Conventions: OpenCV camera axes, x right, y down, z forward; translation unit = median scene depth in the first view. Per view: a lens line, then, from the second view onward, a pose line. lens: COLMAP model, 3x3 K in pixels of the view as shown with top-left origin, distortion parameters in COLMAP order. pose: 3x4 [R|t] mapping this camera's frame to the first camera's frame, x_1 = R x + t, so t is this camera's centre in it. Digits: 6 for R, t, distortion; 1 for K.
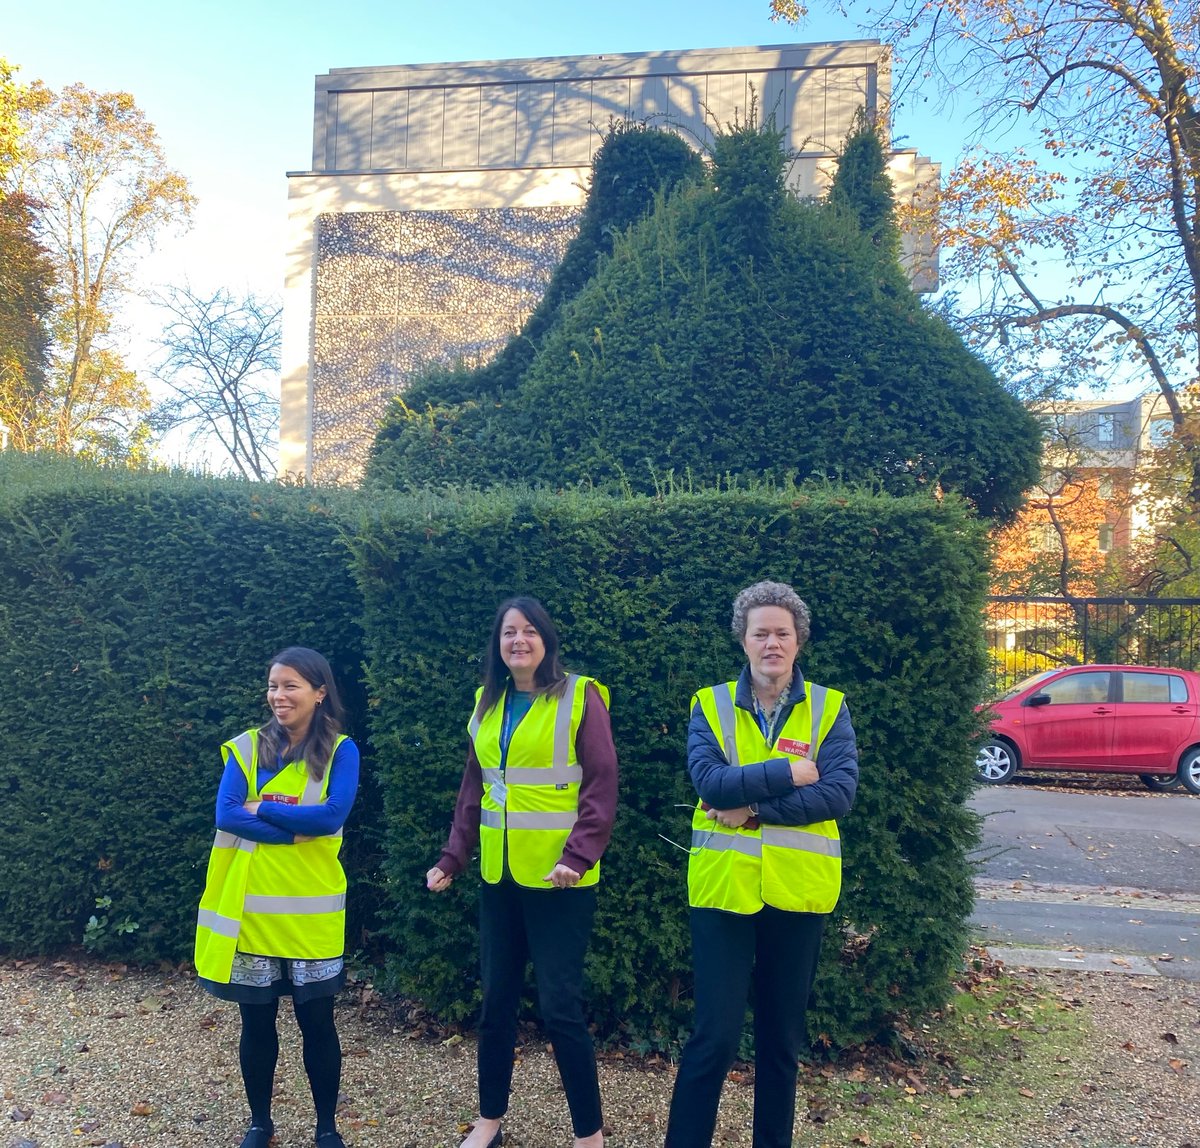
lens RADIAL K [[1444.8, 0, 545.5], [0, 1444.8, 575.1], [0, 0, 1]] dist [0.212623, -0.574880]
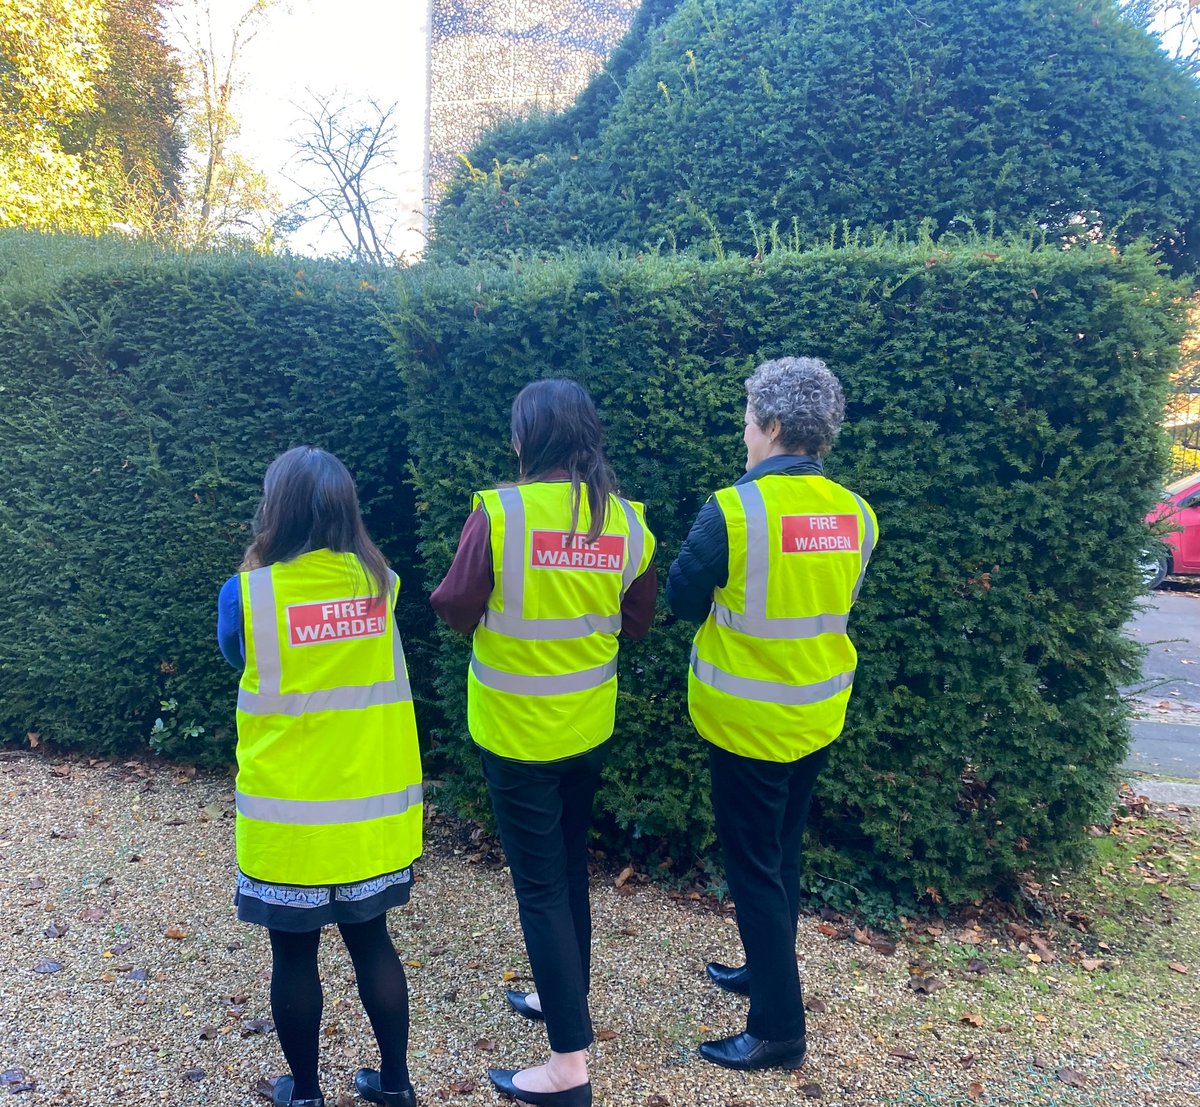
lens RADIAL K [[953.6, 0, 600.0], [0, 953.6, 553.5], [0, 0, 1]] dist [0.045950, -0.052257]
pose [[0.986713, 0.017602, -0.161514, 0.081625], [0.008550, 0.987111, 0.159810, 0.023599], [0.162245, -0.159068, 0.973845, 0.435891]]
